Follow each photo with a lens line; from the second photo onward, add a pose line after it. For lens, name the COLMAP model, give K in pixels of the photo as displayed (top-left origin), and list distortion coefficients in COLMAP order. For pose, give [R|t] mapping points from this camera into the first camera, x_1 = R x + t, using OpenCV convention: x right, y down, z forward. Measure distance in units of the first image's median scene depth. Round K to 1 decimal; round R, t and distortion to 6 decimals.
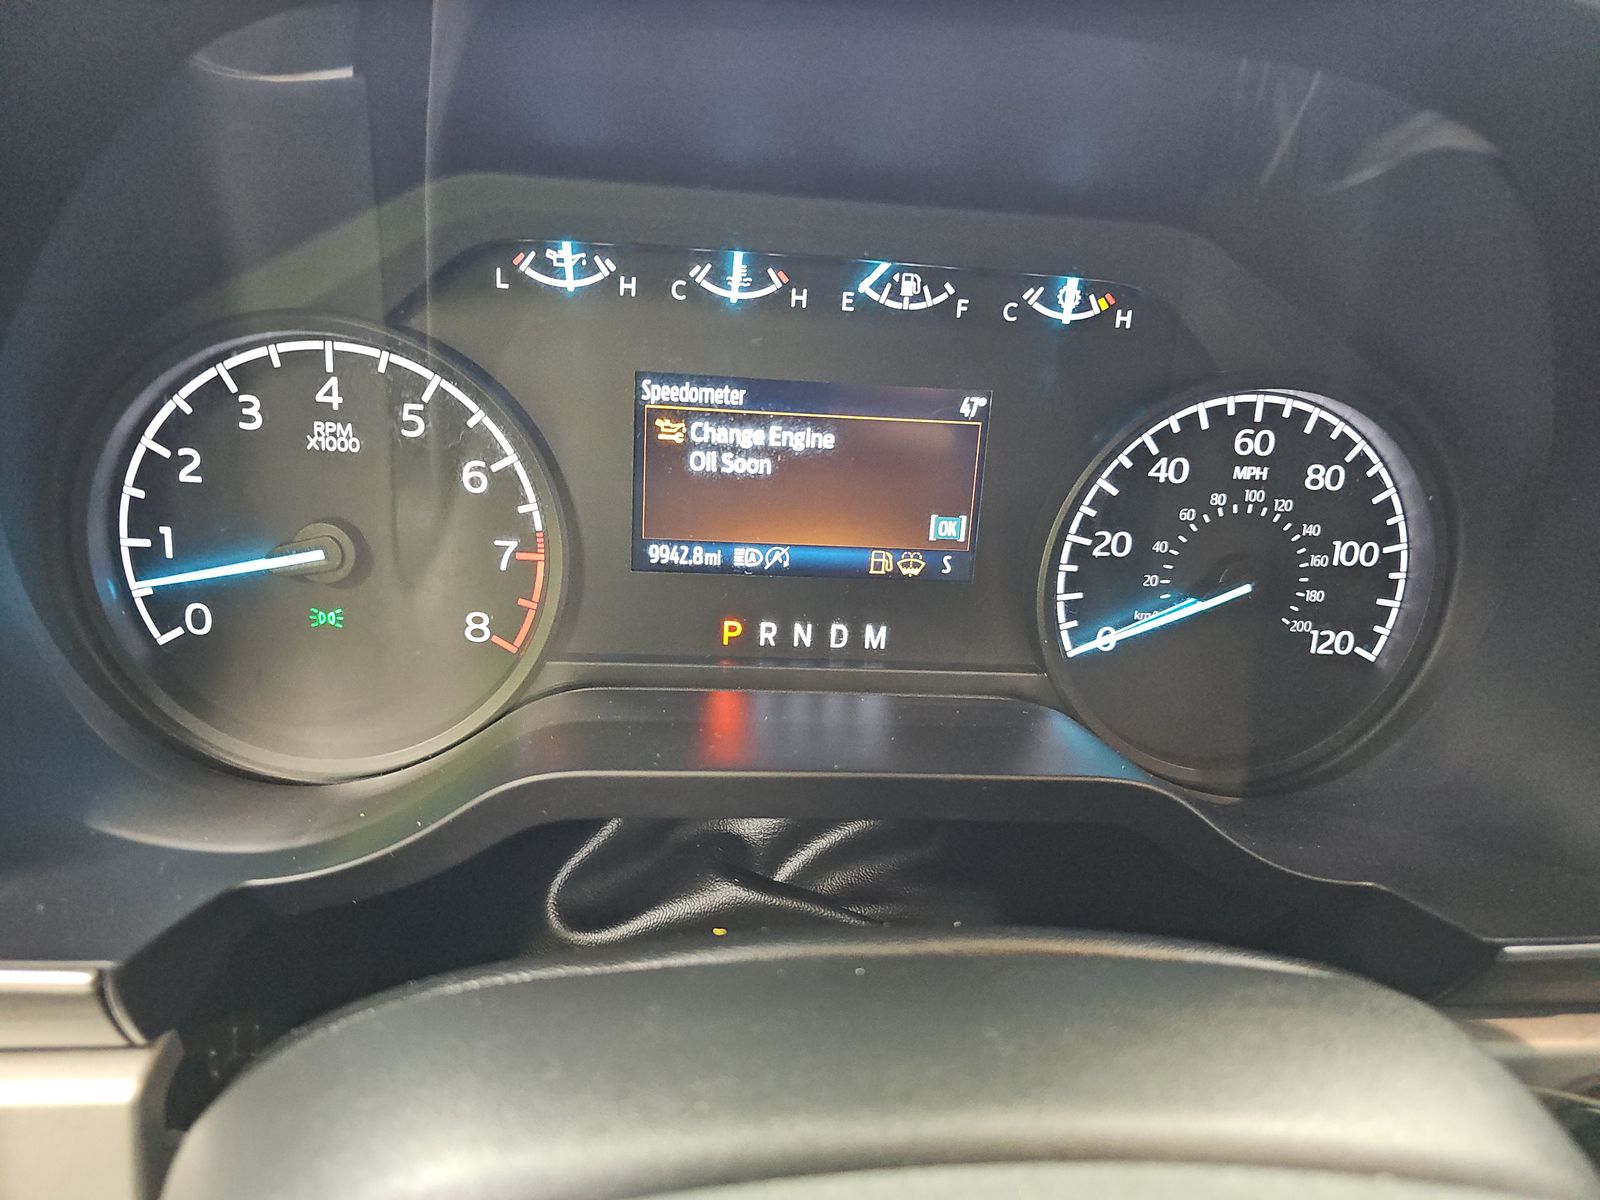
lens RADIAL K [[1072.2, 0, 806.5], [0, 1072.2, 601.4], [0, 0, 1]] dist [0.021643, -0.001072]
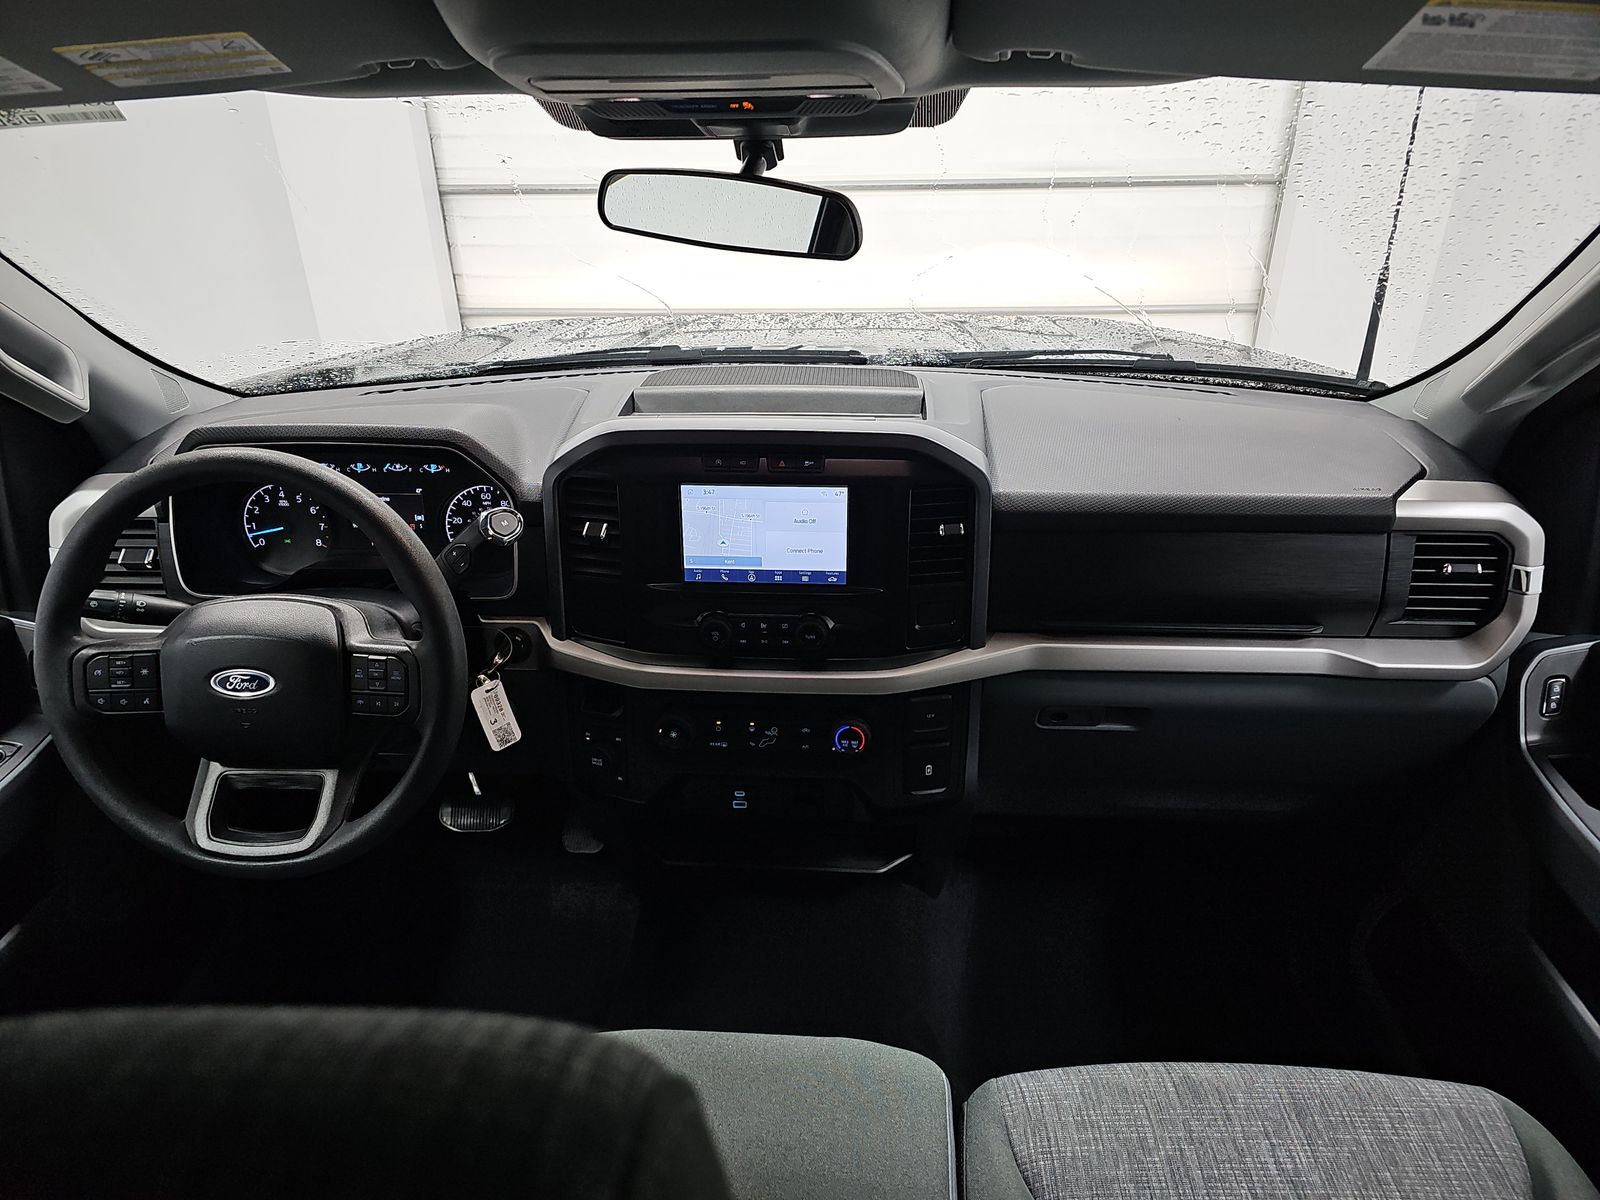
lens RADIAL K [[1072.2, 0, 855.1], [0, 1072.2, 607.4], [0, 0, 1]] dist [0.021643, -0.001072]
pose [[0.987374, -0.008082, -0.158201, 2.578130], [0.024288, 0.994613, 0.100772, -0.104647], [0.156534, -0.103342, 0.982251, -3.063204]]
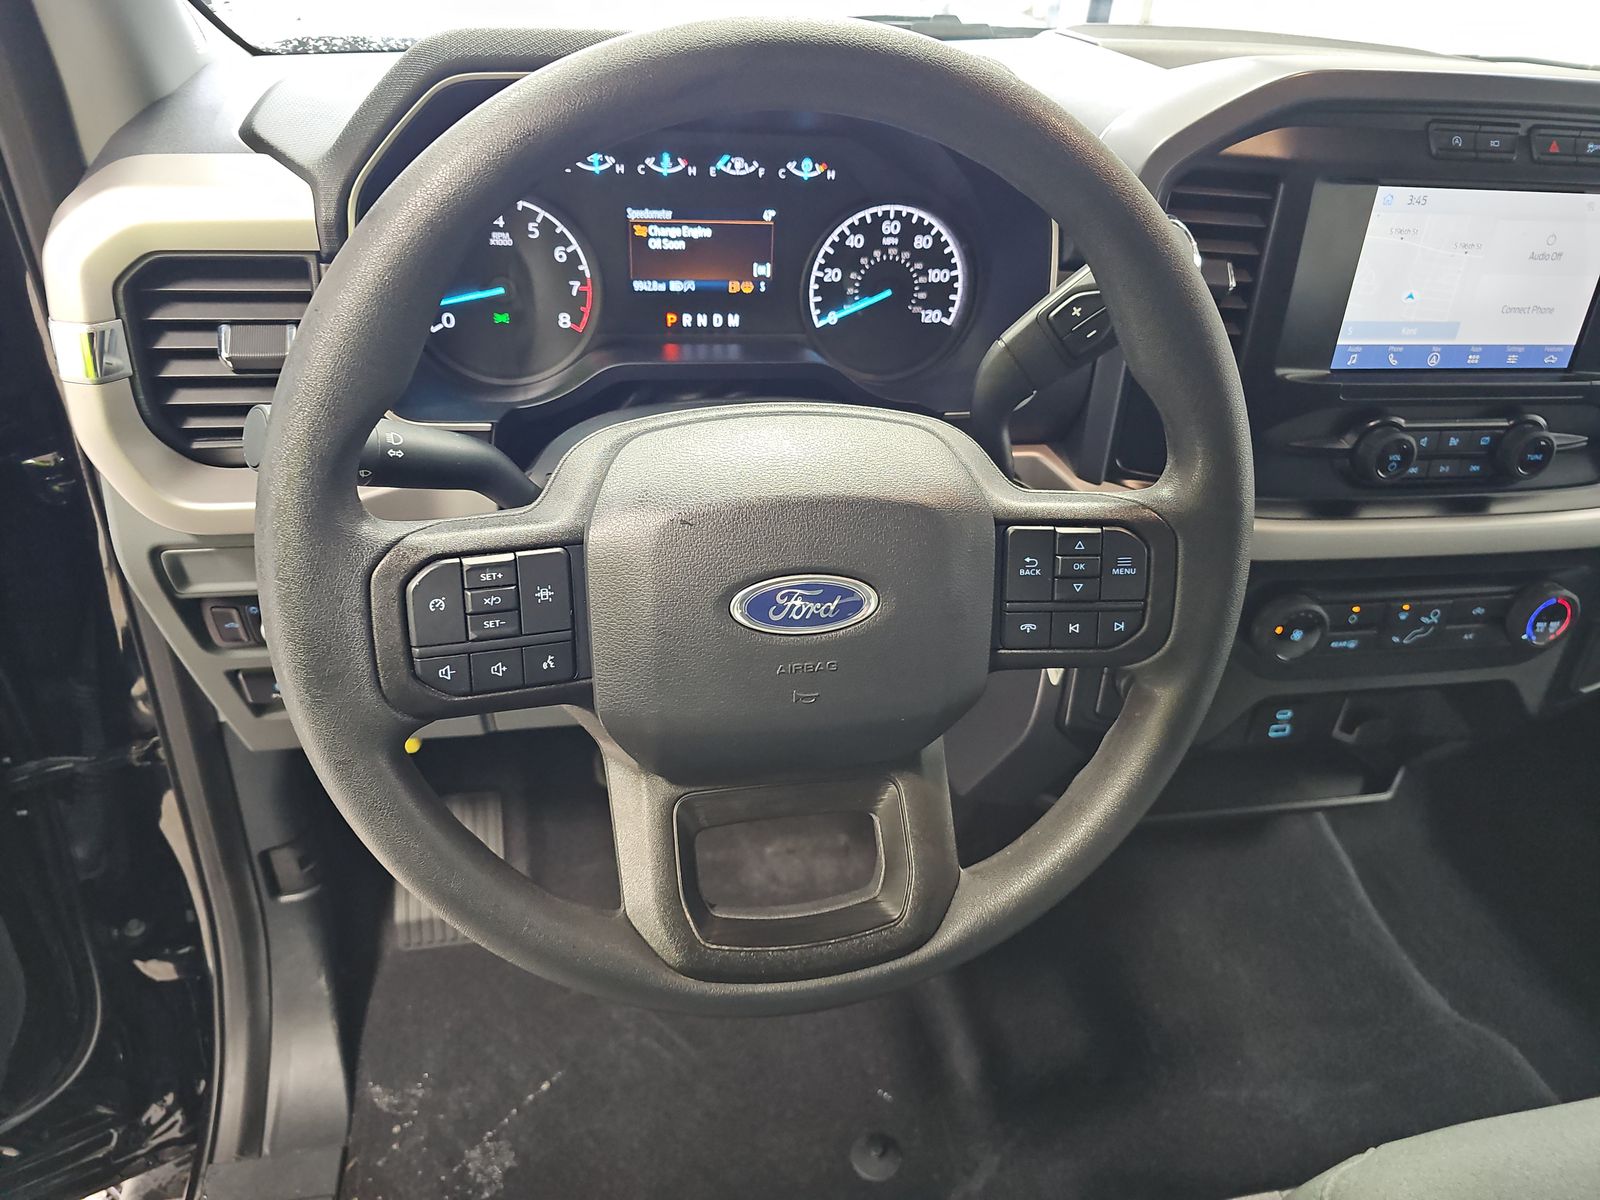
lens RADIAL K [[1072.2, 0, 803.8], [0, 1072.2, 604.0], [0, 0, 1]] dist [0.021643, -0.001072]
pose [[0.994219, -0.060234, 0.088886, -0.029093], [0.036949, 0.969199, 0.243490, 0.070022], [-0.100814, -0.238798, 0.965822, -1.450794]]
